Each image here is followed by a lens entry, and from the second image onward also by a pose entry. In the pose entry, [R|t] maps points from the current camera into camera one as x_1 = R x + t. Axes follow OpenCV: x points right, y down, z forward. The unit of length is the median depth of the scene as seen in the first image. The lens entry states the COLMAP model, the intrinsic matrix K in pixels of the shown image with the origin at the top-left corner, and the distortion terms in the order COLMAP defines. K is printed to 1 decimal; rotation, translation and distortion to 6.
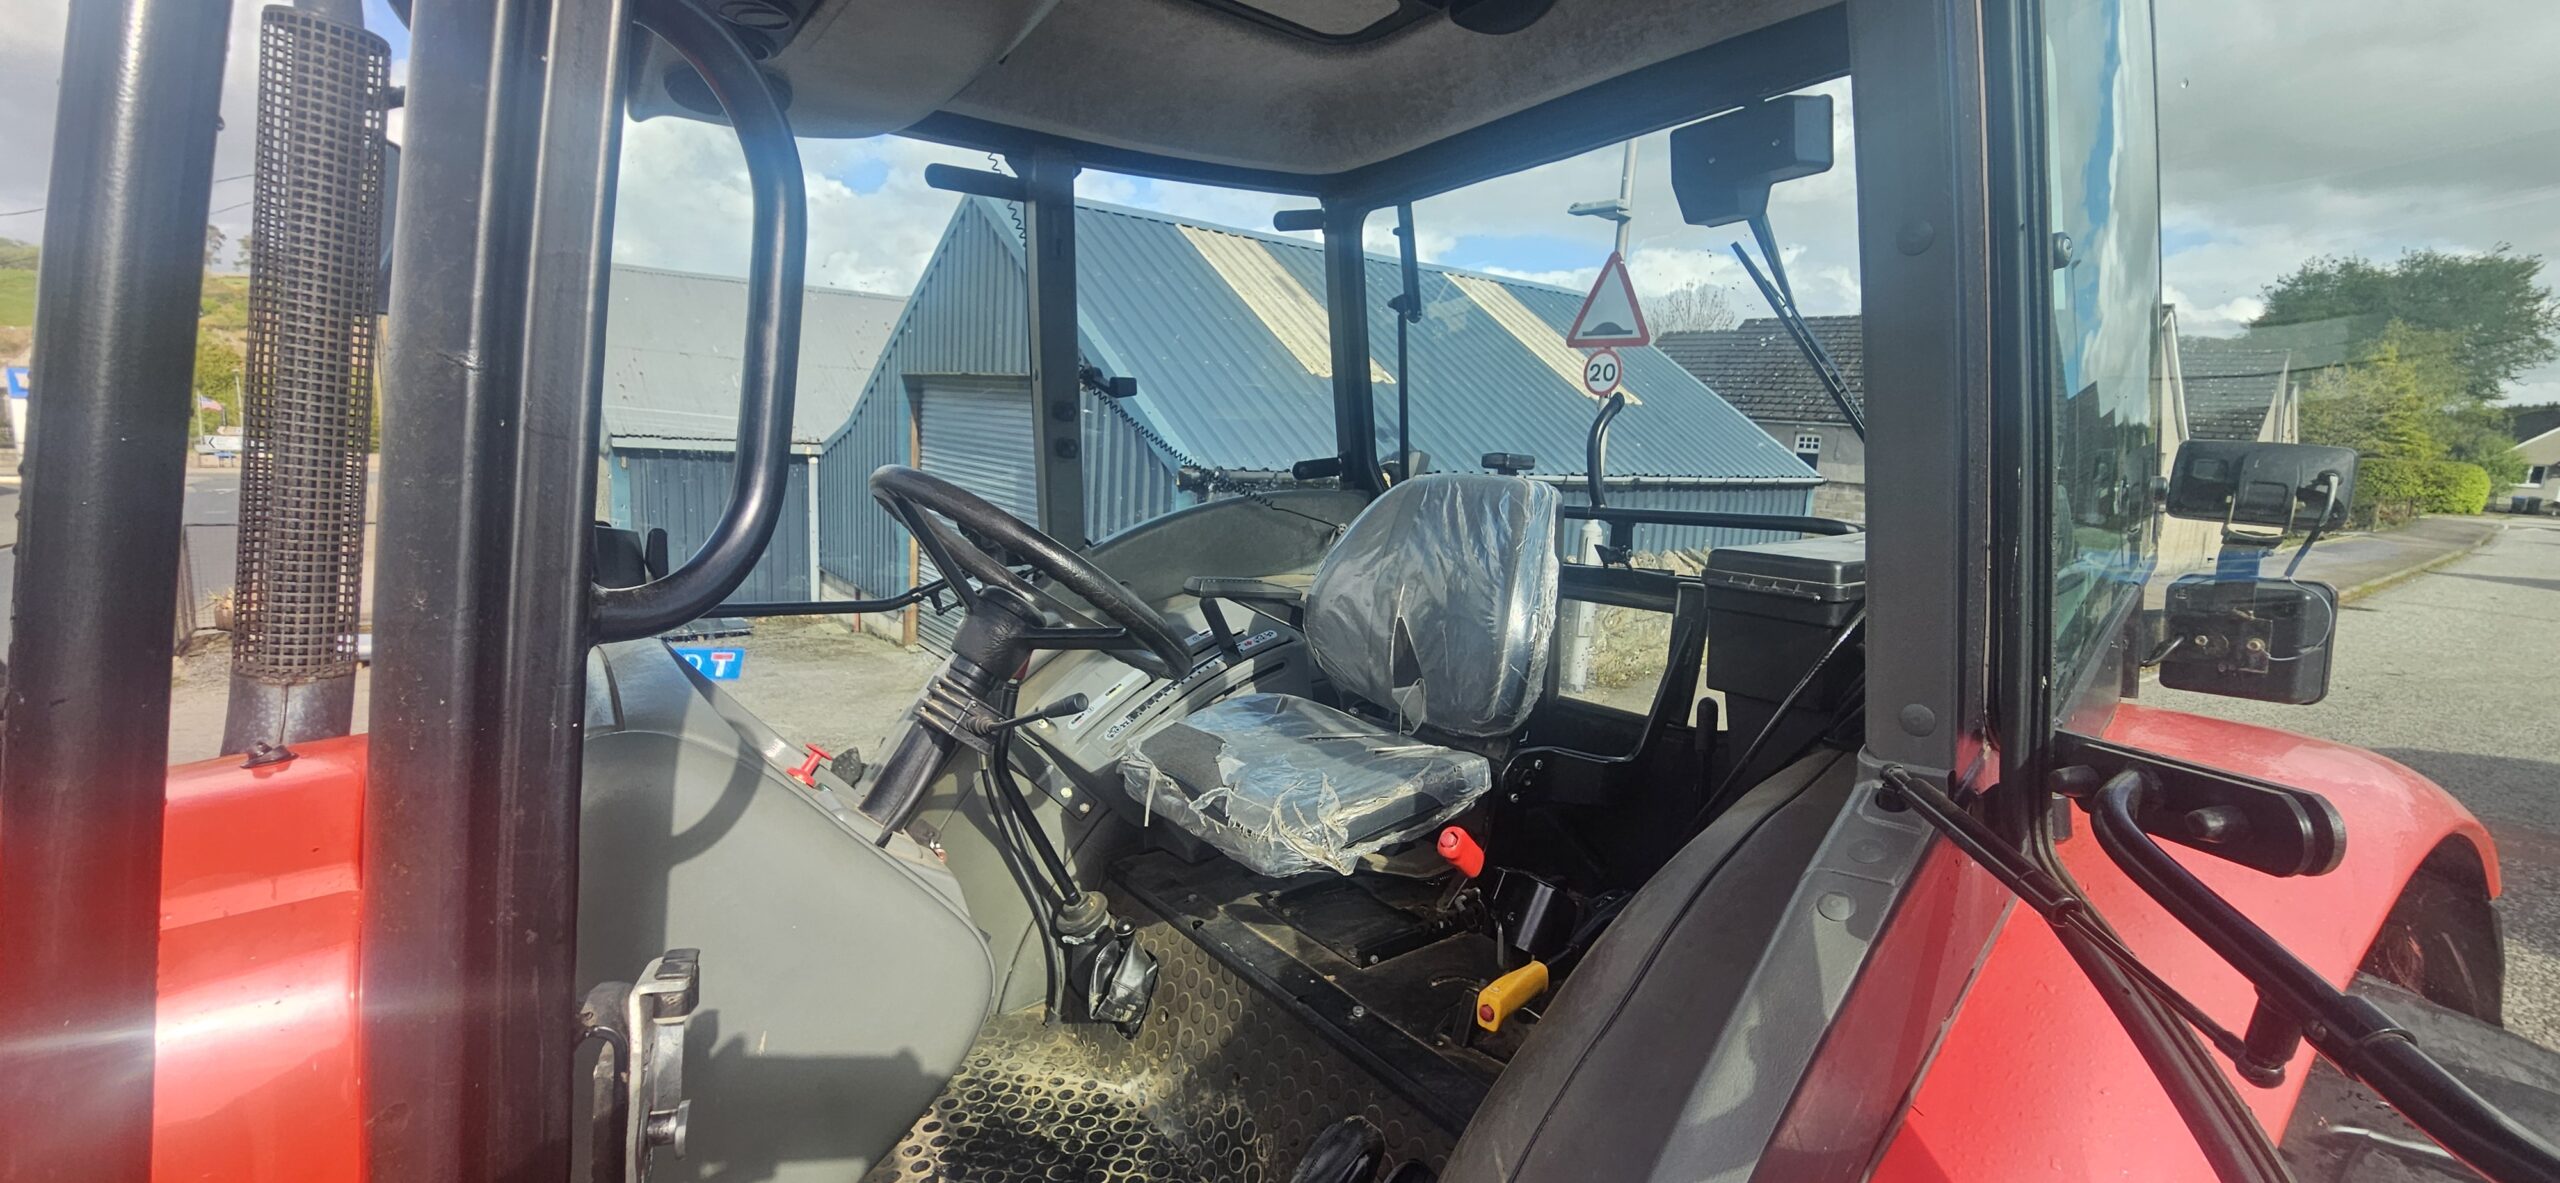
lens RADIAL K [[1052.0, 0, 1267.9], [0, 1052.0, 600.4], [0, 0, 1]] dist [0.001470, -0.000548]
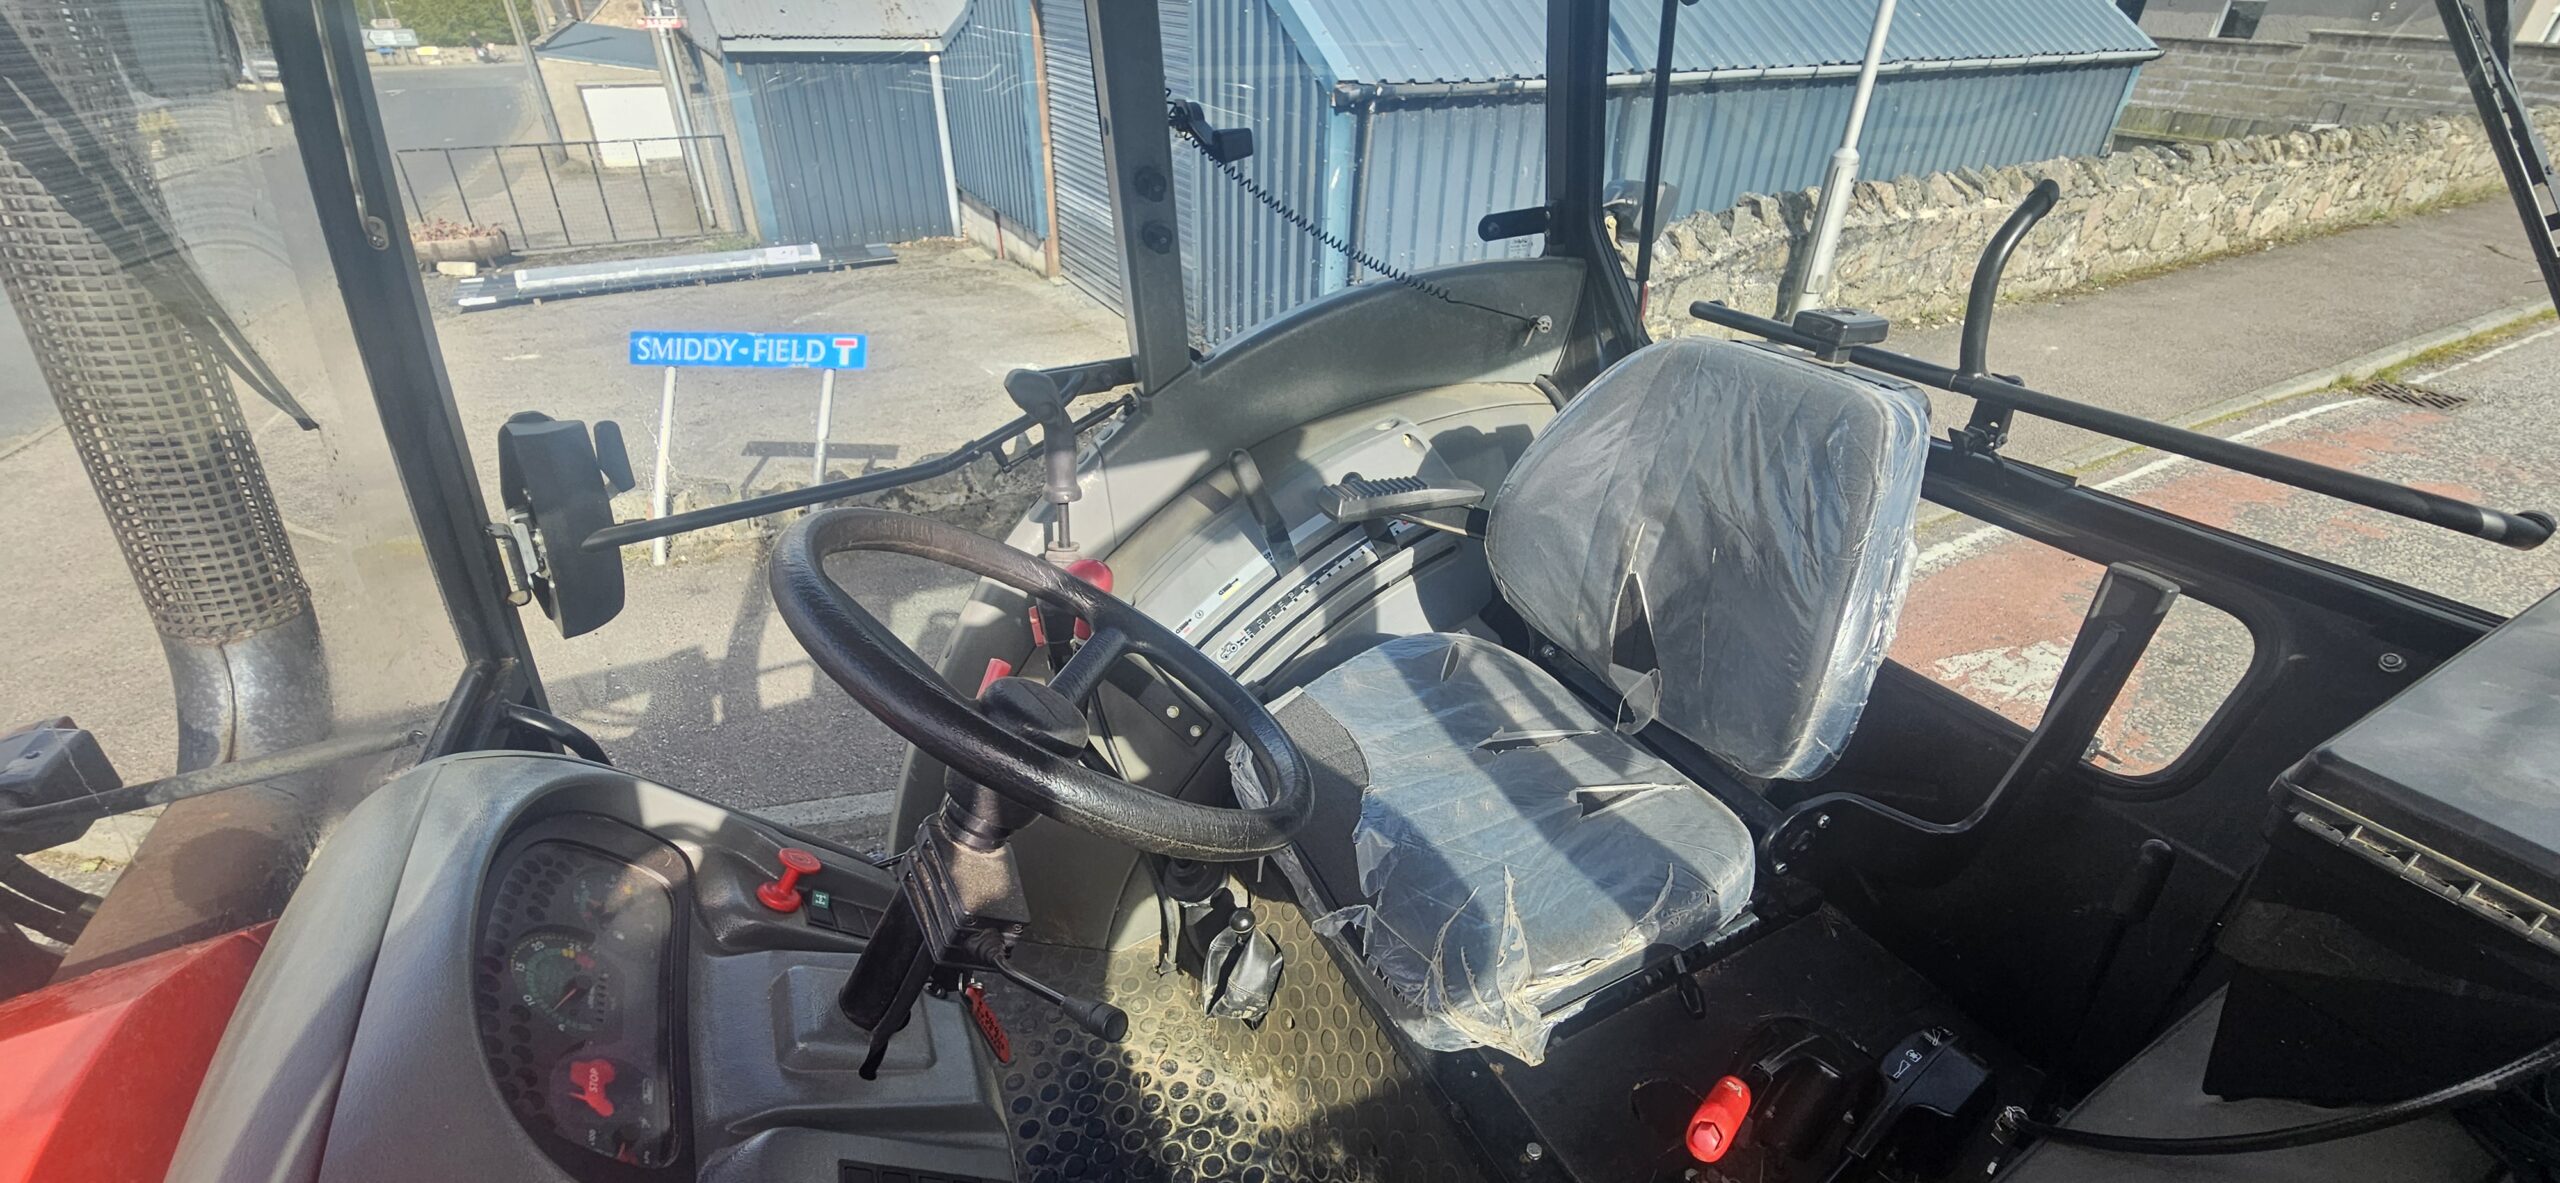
lens RADIAL K [[1052.0, 0, 1282.1], [0, 1052.0, 598.6], [0, 0, 1]] dist [0.001470, -0.000548]
pose [[0.990785, 0.037745, -0.130076, -0.008631], [0.012031, 0.932059, 0.362106, -0.211758], [0.134906, -0.360334, 0.923017, 0.335132]]
